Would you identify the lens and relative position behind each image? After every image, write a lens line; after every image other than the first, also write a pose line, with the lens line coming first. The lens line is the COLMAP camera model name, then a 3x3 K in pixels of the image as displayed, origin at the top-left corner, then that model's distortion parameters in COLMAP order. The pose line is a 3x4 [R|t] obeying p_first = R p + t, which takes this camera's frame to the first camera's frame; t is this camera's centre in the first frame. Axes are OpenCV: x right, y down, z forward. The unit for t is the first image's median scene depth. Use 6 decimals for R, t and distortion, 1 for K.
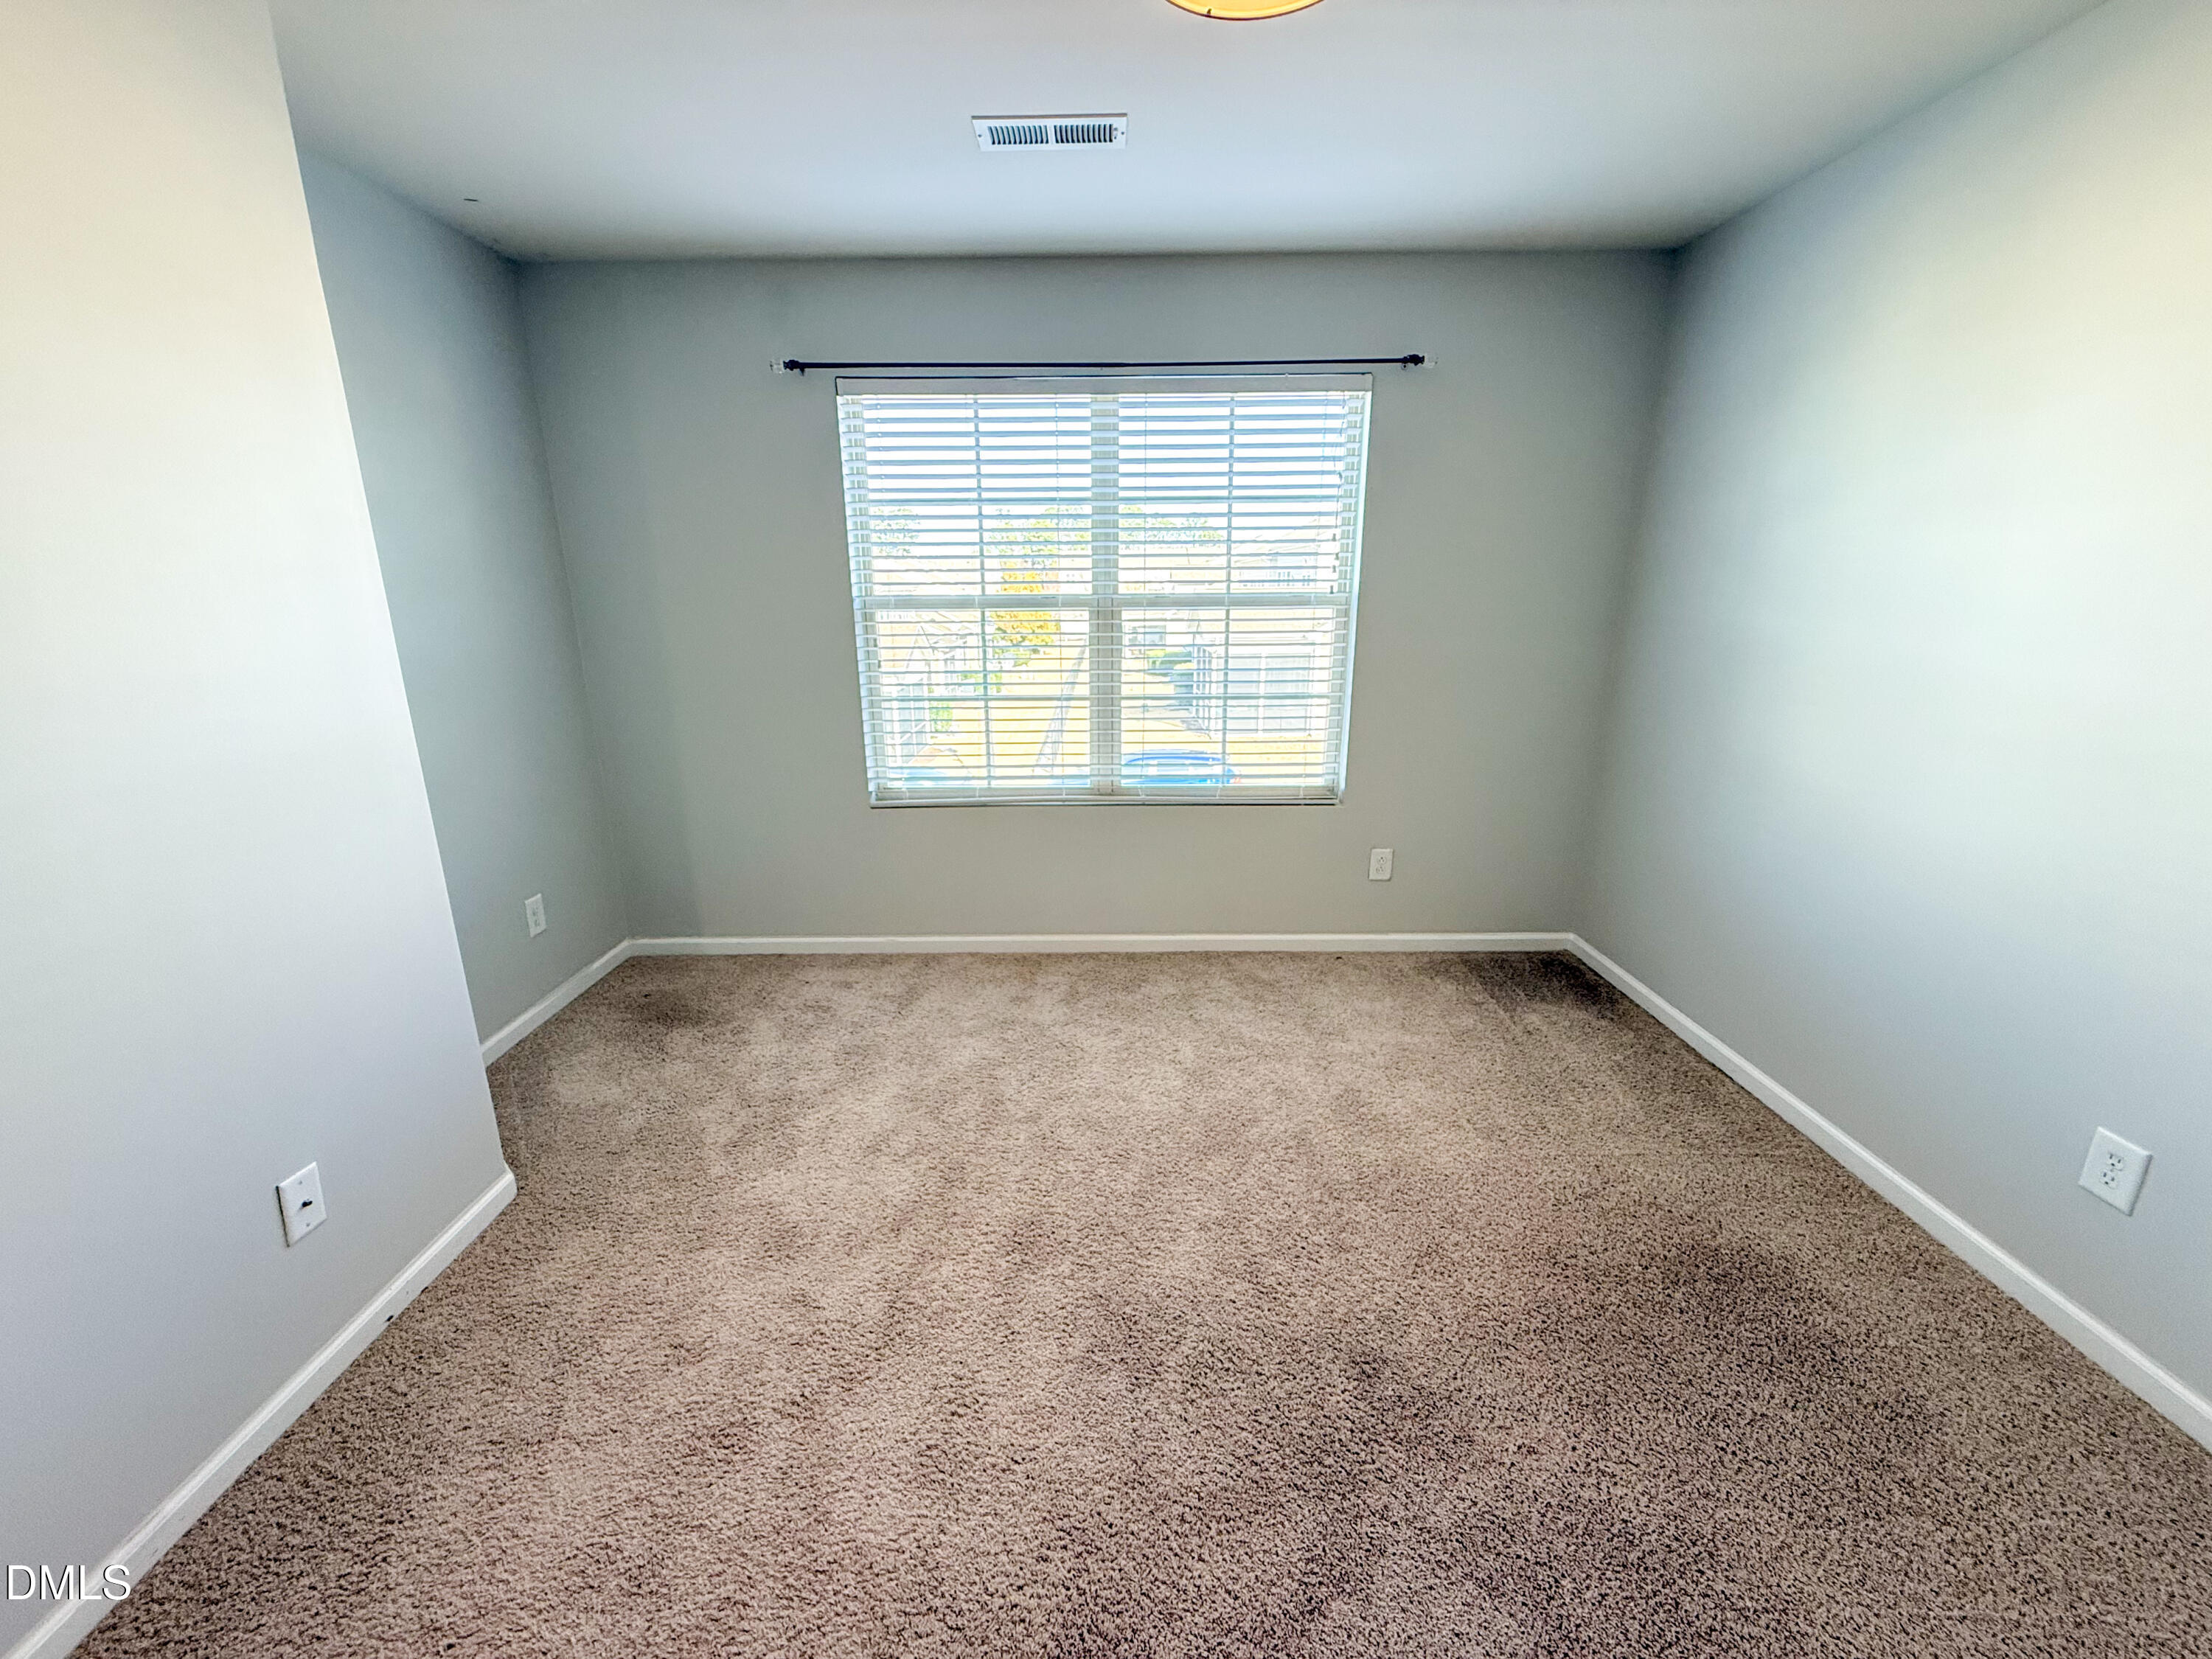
lens RADIAL K [[880.5, 0, 1113.2], [0, 880.5, 829.7], [0, 0, 1]] dist [-0.000516, 0.000638]
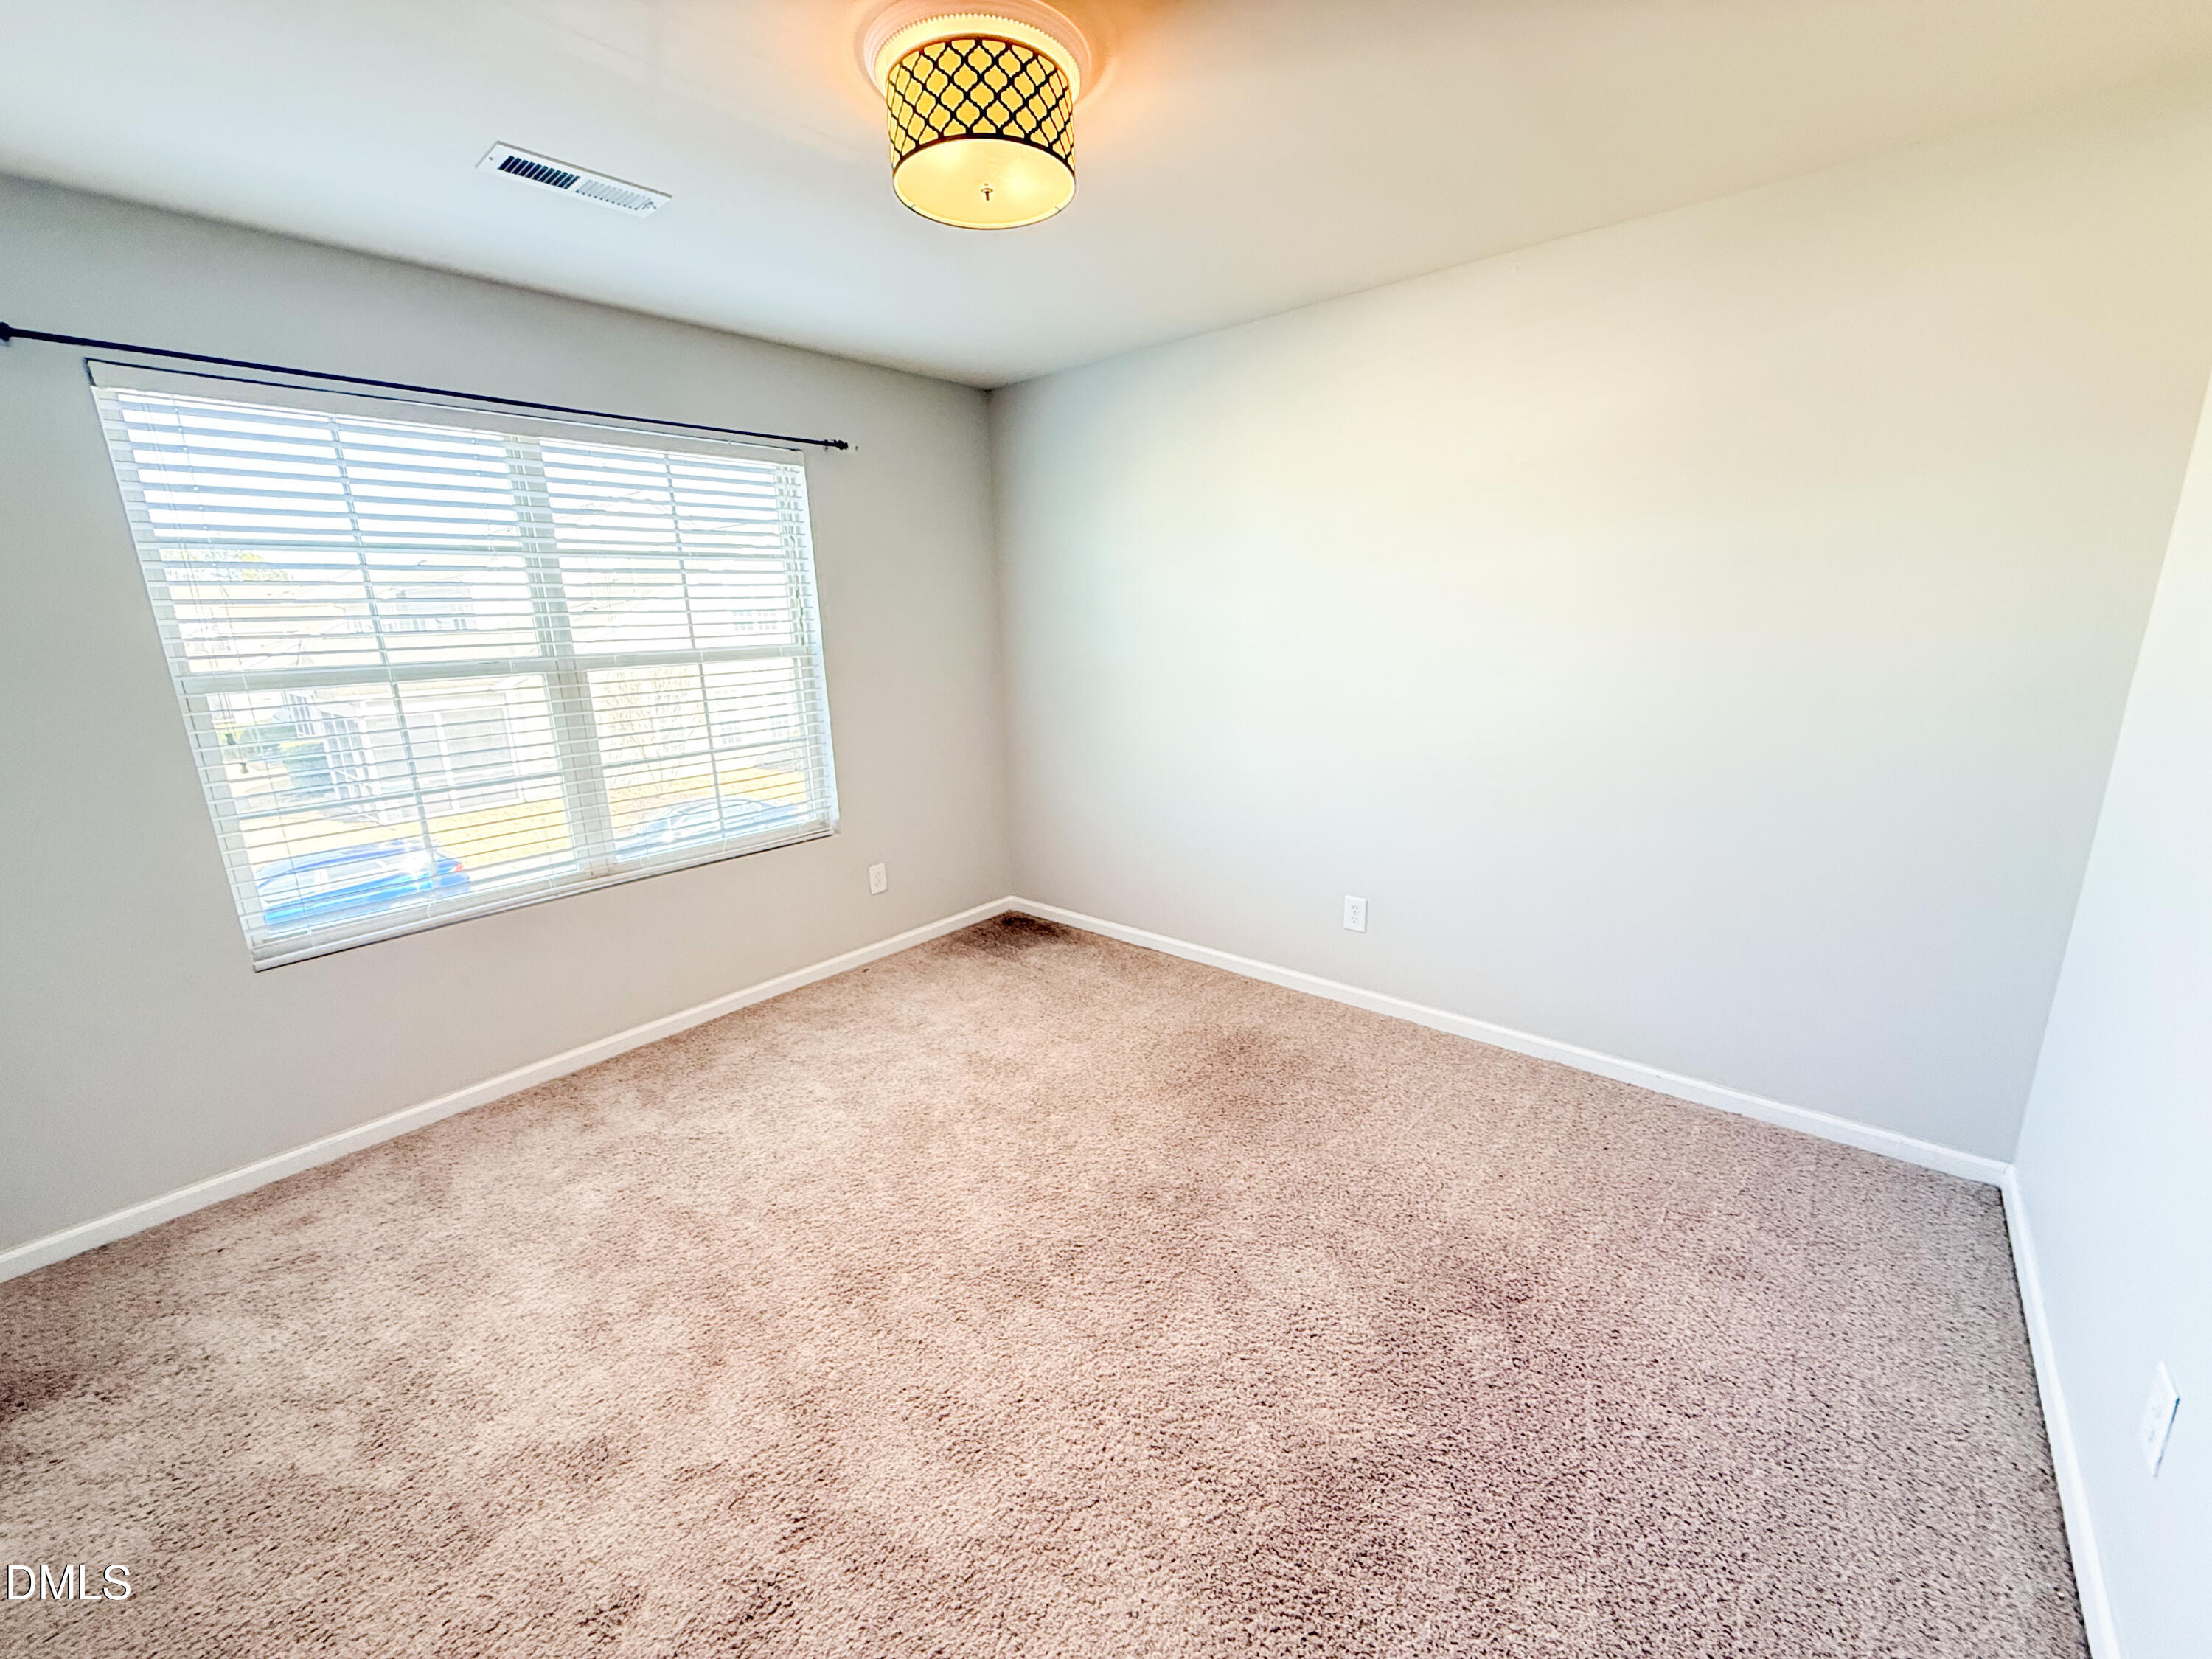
lens RADIAL K [[880.5, 0, 1101.5], [0, 880.5, 830.0], [0, 0, 1]] dist [-0.000516, 0.000638]
pose [[0.648812, -0.196144, 0.735235, -0.363068], [0.225670, 0.972339, 0.060254, -0.027370], [-0.726716, 0.126827, 0.675129, 0.022679]]
